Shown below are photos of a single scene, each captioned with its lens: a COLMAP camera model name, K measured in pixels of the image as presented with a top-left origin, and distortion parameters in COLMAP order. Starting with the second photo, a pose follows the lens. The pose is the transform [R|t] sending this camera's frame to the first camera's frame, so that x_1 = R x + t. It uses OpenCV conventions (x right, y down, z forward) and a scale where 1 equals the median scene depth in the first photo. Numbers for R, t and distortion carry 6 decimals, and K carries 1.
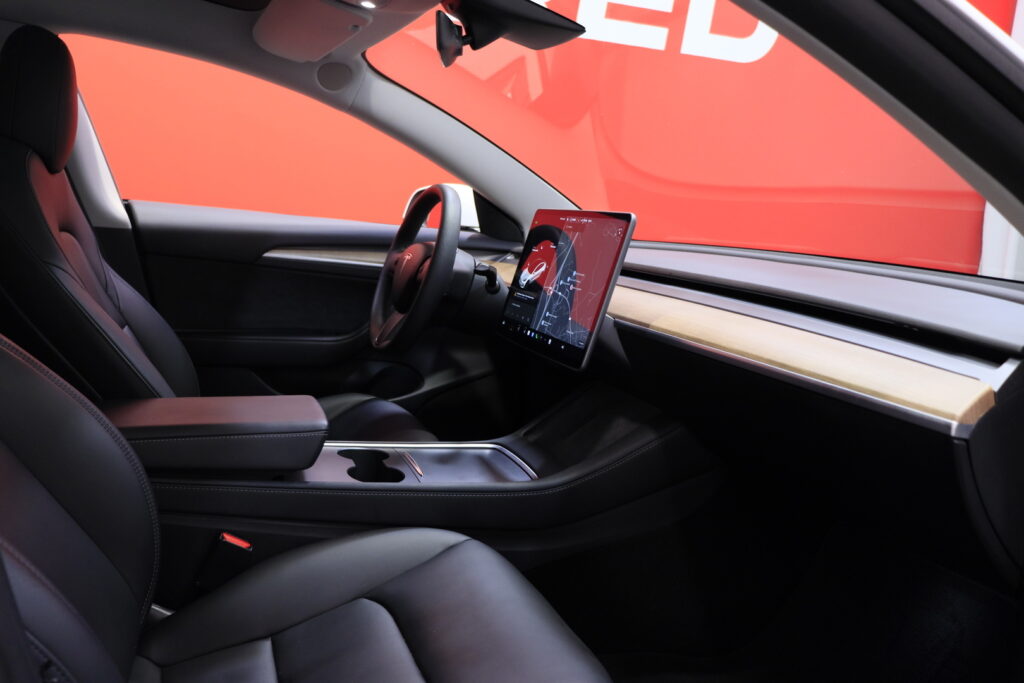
lens RADIAL K [[851.3, 0, 512.0], [0, 851.3, 341.5], [0, 0, 1]] dist [-0.188103, 0.179692]
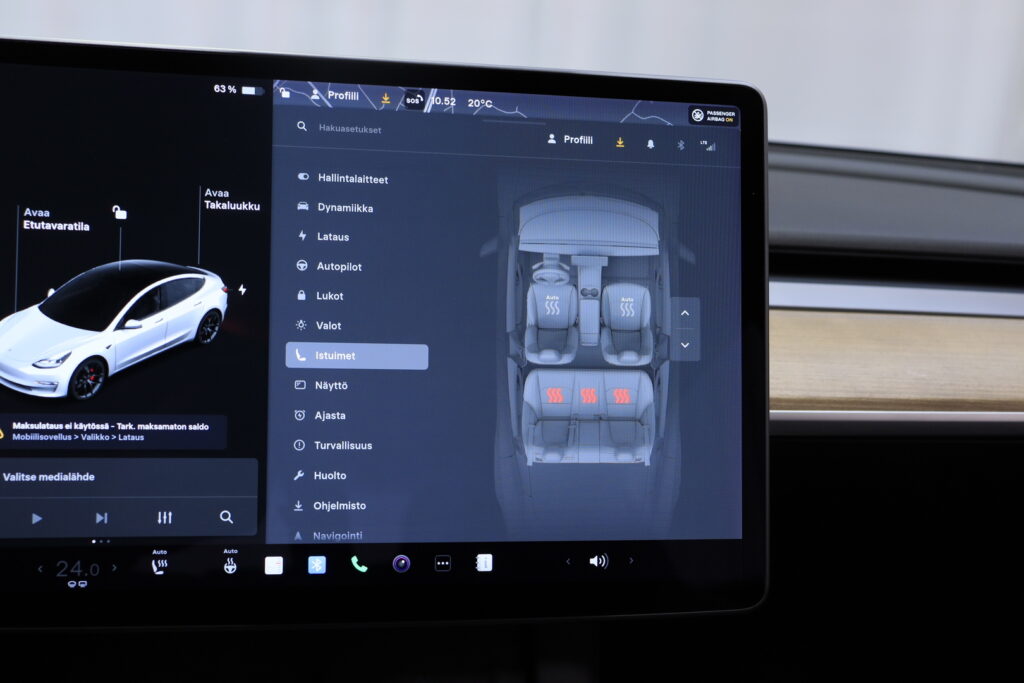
lens RADIAL K [[1445.0, 0, 512.0], [0, 1445.0, 341.5], [0, 0, 1]] dist [-0.013288, 0.185444]
pose [[0.142806, -0.246504, 0.958562, -0.400773], [0.096424, 0.967347, 0.234398, -0.185213], [-0.985042, 0.058955, 0.161912, 0.958184]]
